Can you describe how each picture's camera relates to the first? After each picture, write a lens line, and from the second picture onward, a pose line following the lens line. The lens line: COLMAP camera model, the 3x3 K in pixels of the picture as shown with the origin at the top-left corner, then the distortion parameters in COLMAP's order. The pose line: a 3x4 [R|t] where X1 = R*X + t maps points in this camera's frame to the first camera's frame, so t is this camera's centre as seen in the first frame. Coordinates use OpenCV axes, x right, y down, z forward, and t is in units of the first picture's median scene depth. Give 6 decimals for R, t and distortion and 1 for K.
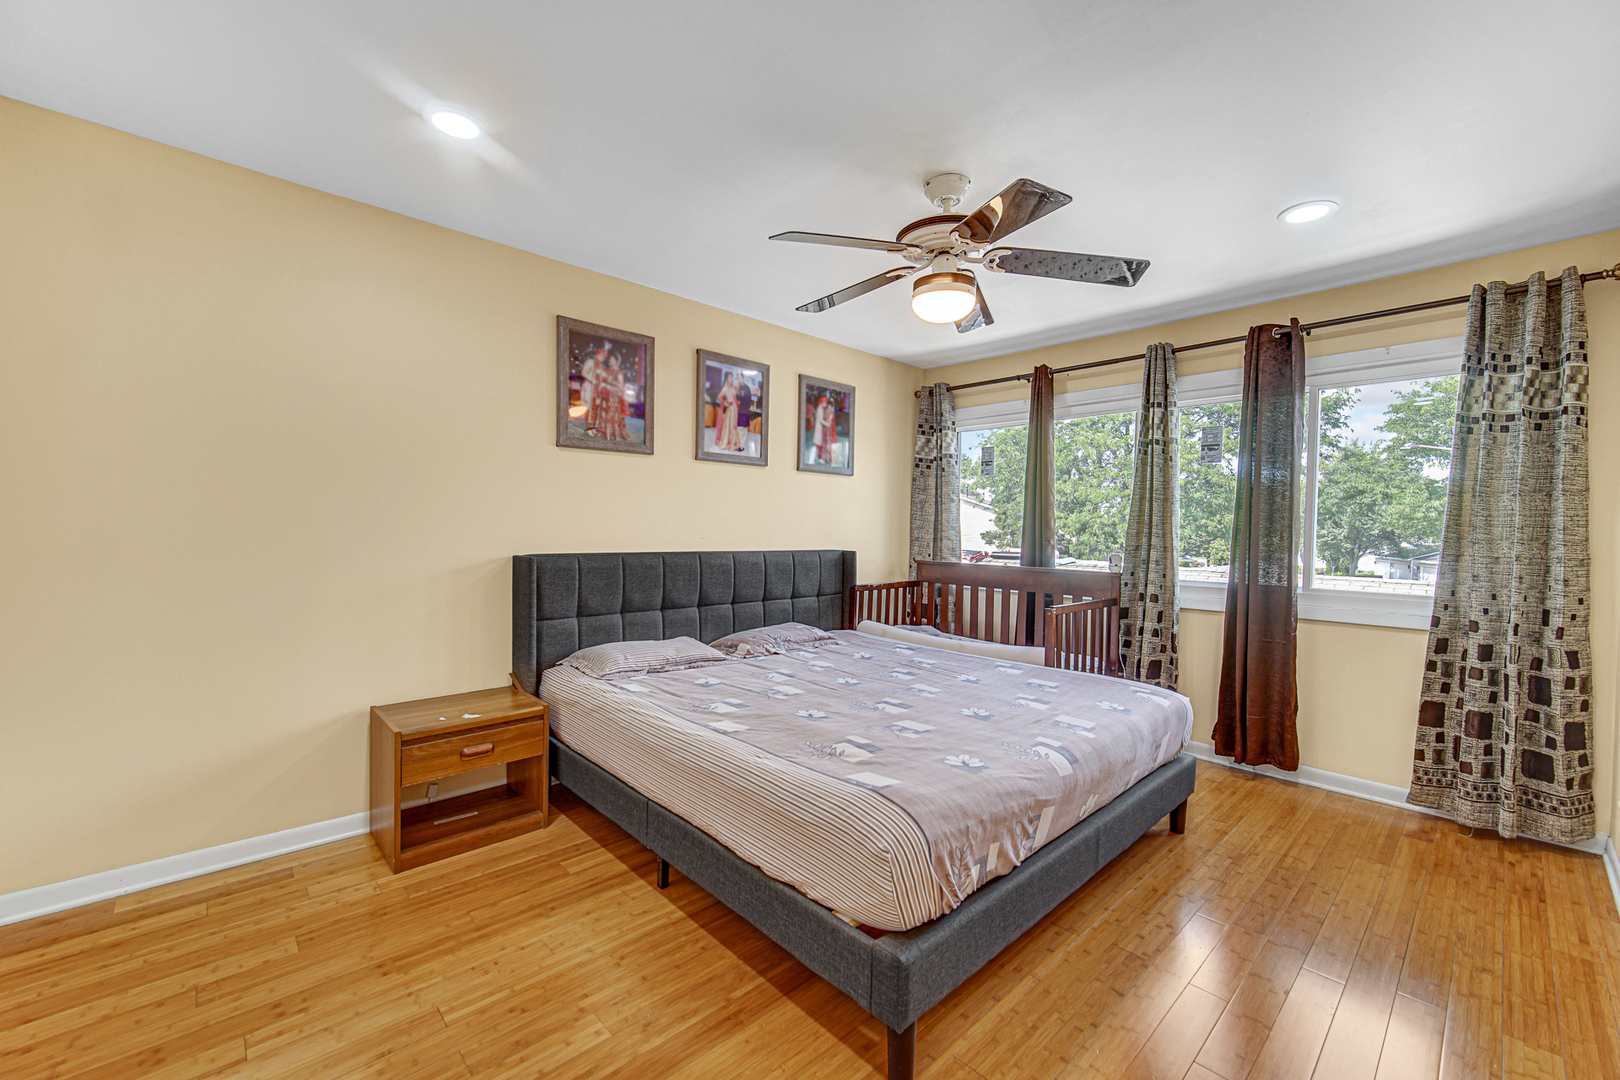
lens RADIAL K [[644.8, 0, 802.1], [0, 644.8, 538.8], [0, 0, 1]] dist [0.000816, 0.000274]
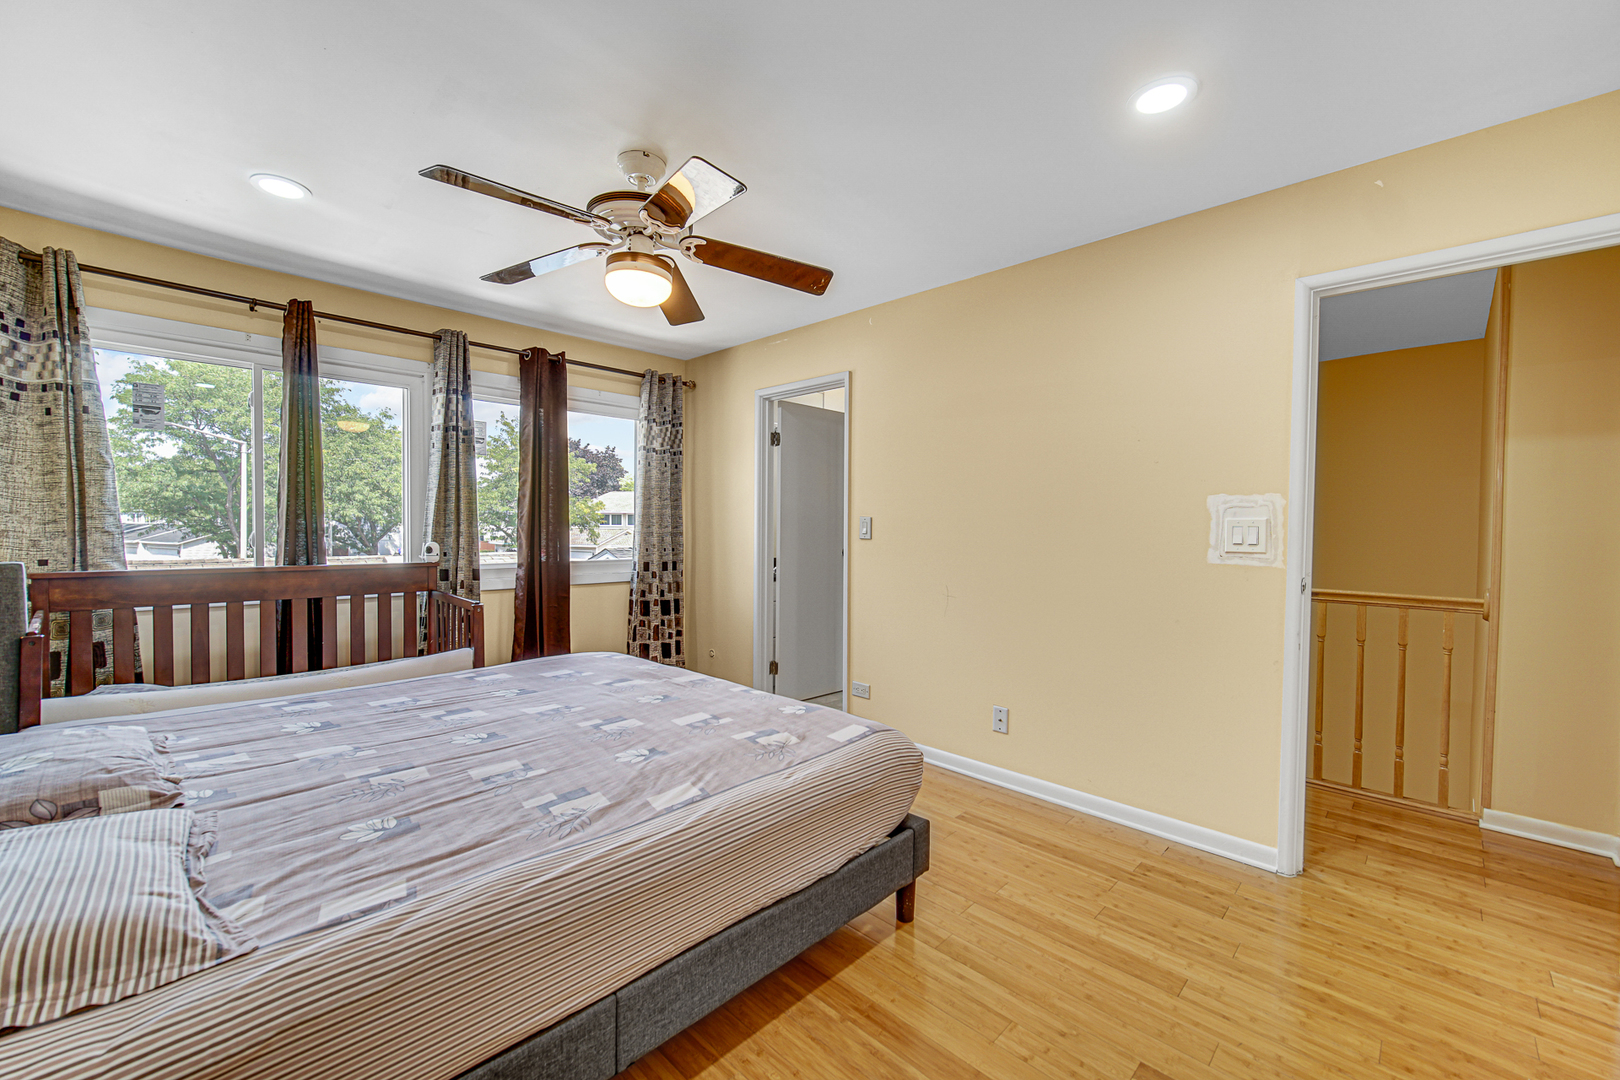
lens RADIAL K [[644.8, 0, 801.9], [0, 644.8, 538.8], [0, 0, 1]] dist [0.000816, 0.000274]
pose [[-0.030752, -0.041622, 0.998660, -0.672347], [0.007550, 0.999094, 0.041872, -0.025222], [-0.999499, 0.008827, -0.030410, 0.701606]]
